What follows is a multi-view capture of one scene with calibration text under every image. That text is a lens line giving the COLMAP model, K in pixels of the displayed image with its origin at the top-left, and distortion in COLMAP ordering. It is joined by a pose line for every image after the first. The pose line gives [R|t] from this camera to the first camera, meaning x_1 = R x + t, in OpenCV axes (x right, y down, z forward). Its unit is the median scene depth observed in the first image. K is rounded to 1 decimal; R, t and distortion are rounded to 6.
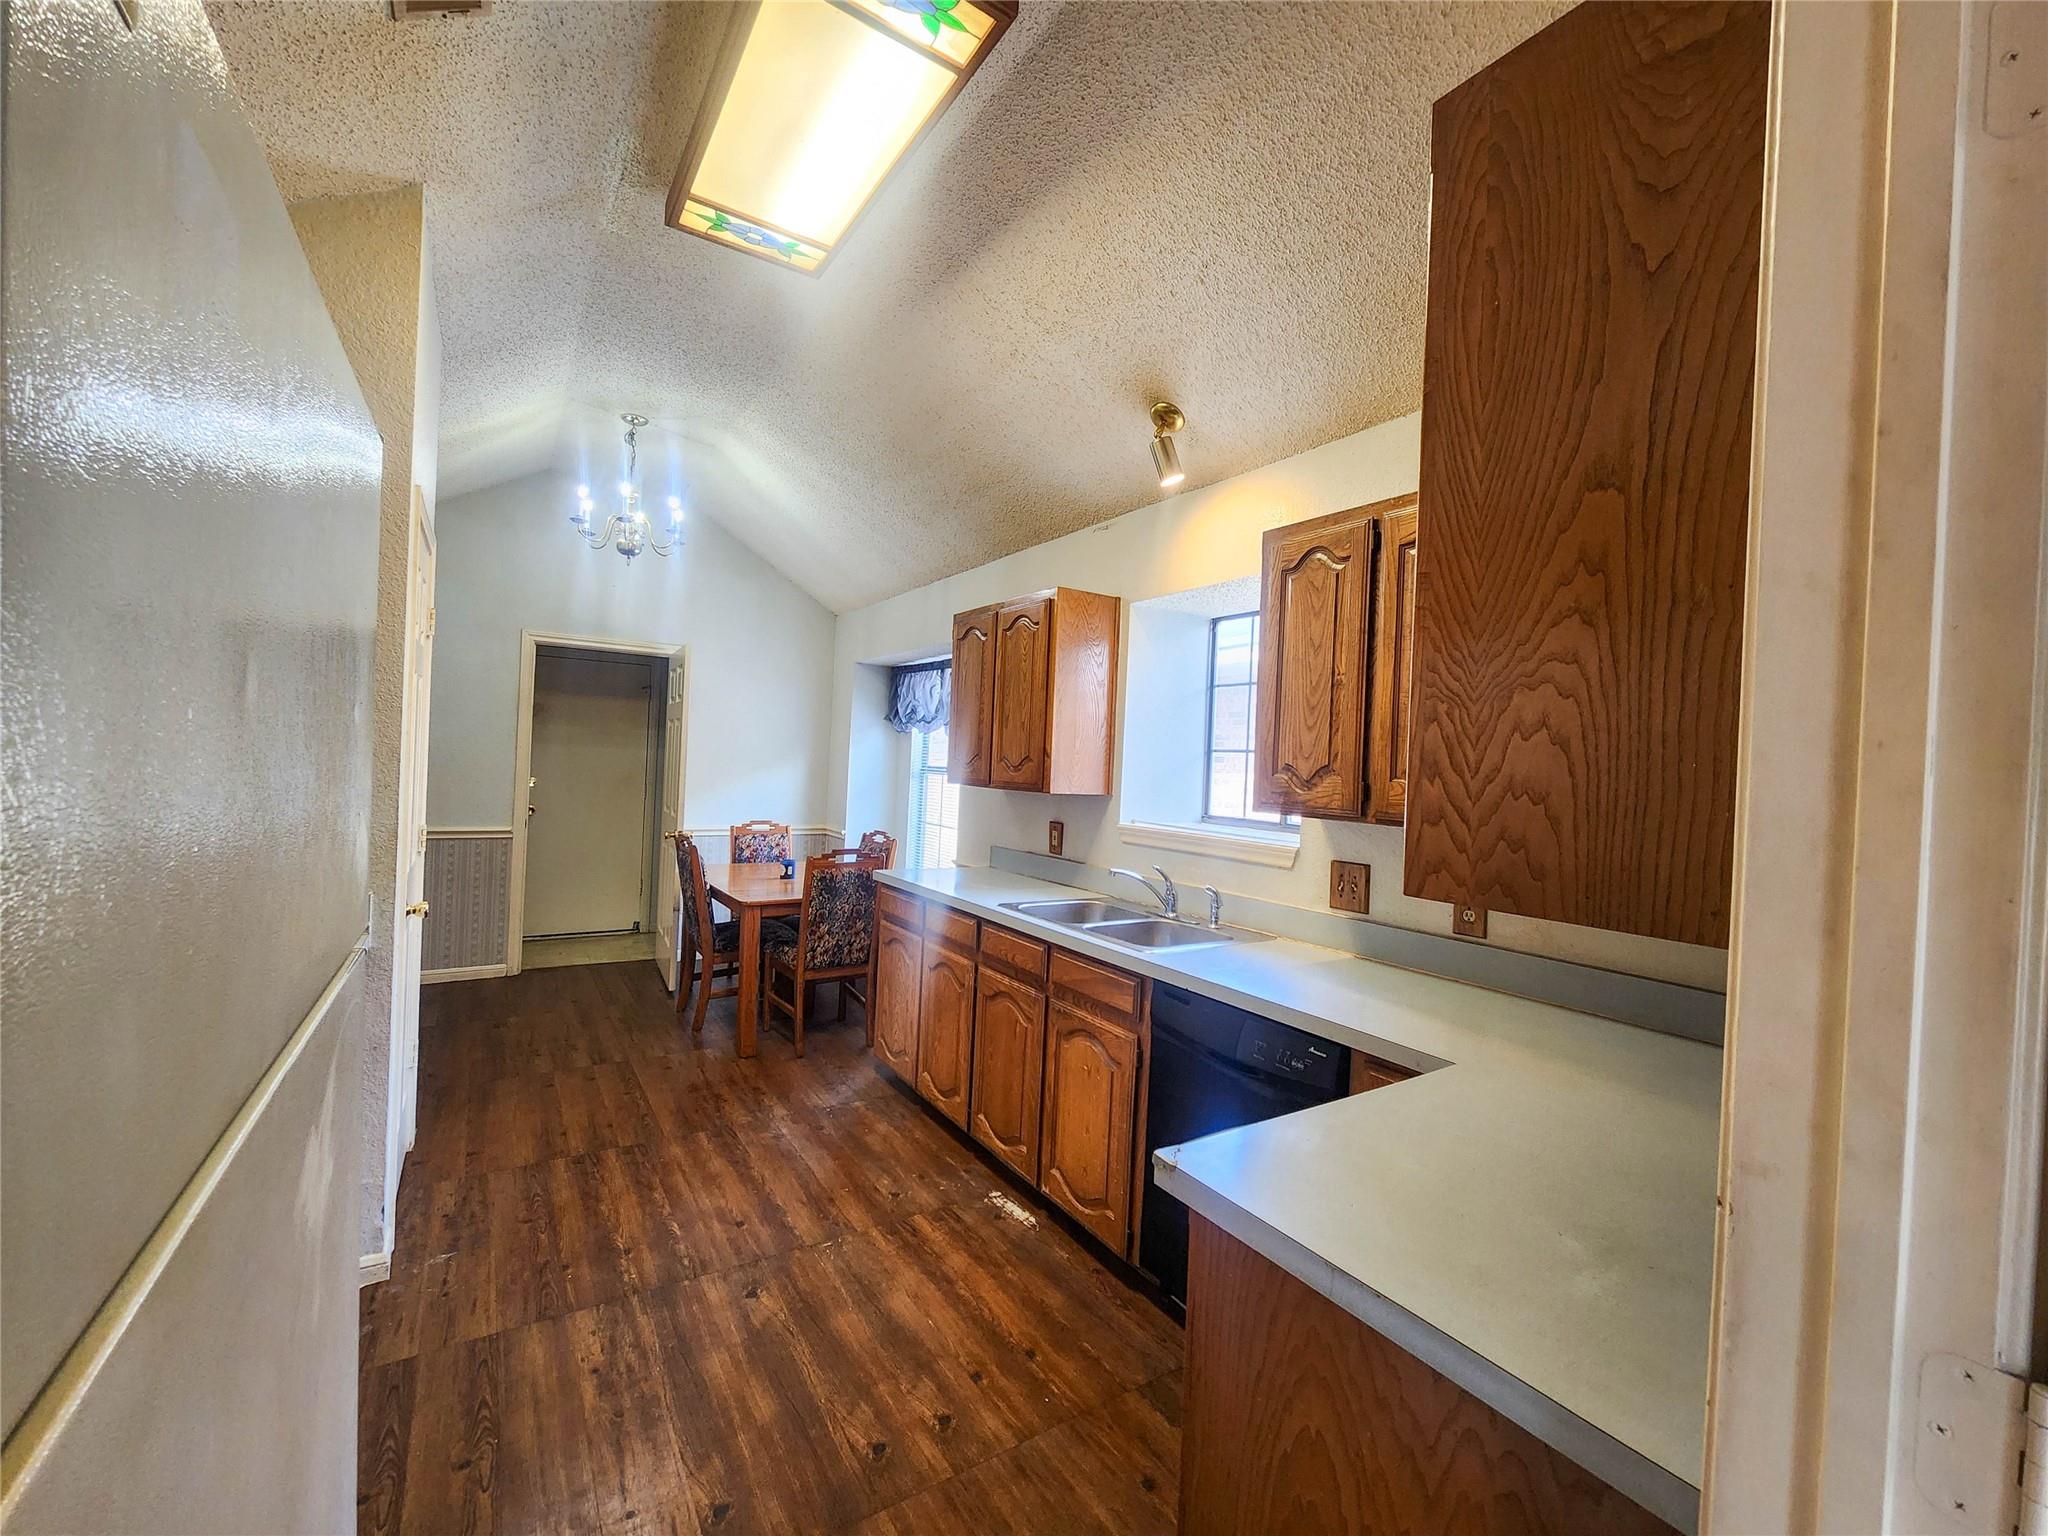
lens RADIAL K [[824.0, 0, 1023.0], [0, 824.0, 769.2], [0, 0, 1]] dist [0.000563, 0.000014]
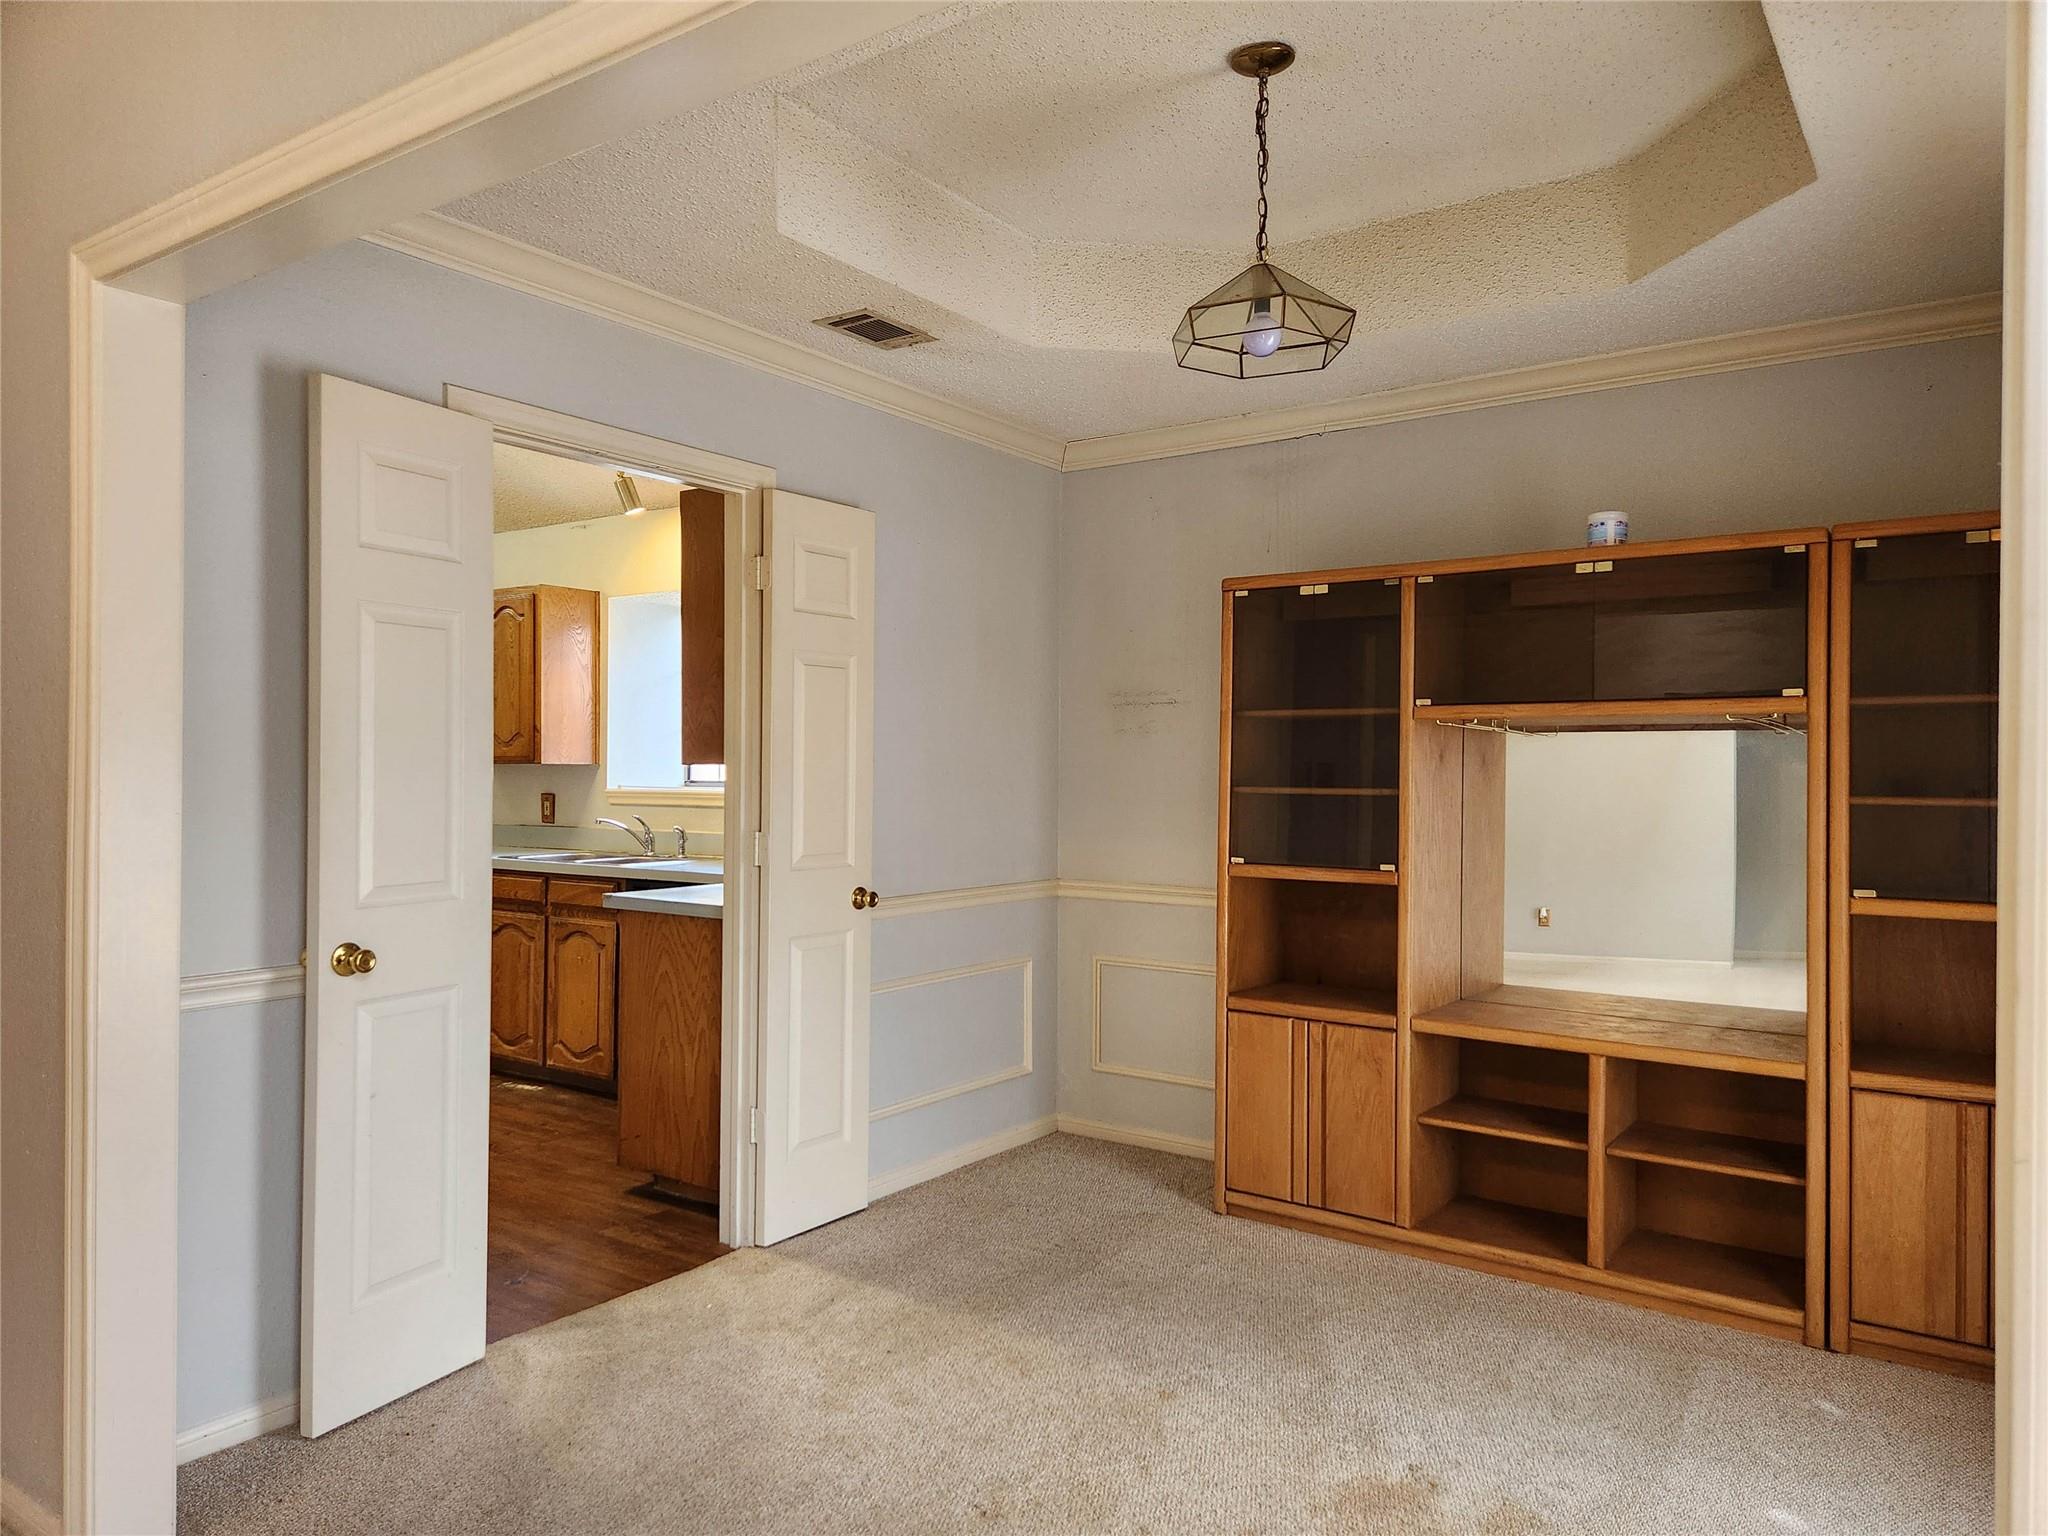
lens RADIAL K [[1370.3, 0, 1030.0], [0, 1370.3, 763.4], [0, 0, 1]] dist [0.079291, 0.001123]
pose [[0.927295, -0.038755, 0.372319, -0.054282], [0.037063, 0.999244, 0.011702, 0.031363], [-0.372491, 0.002948, 0.928031, -1.053200]]
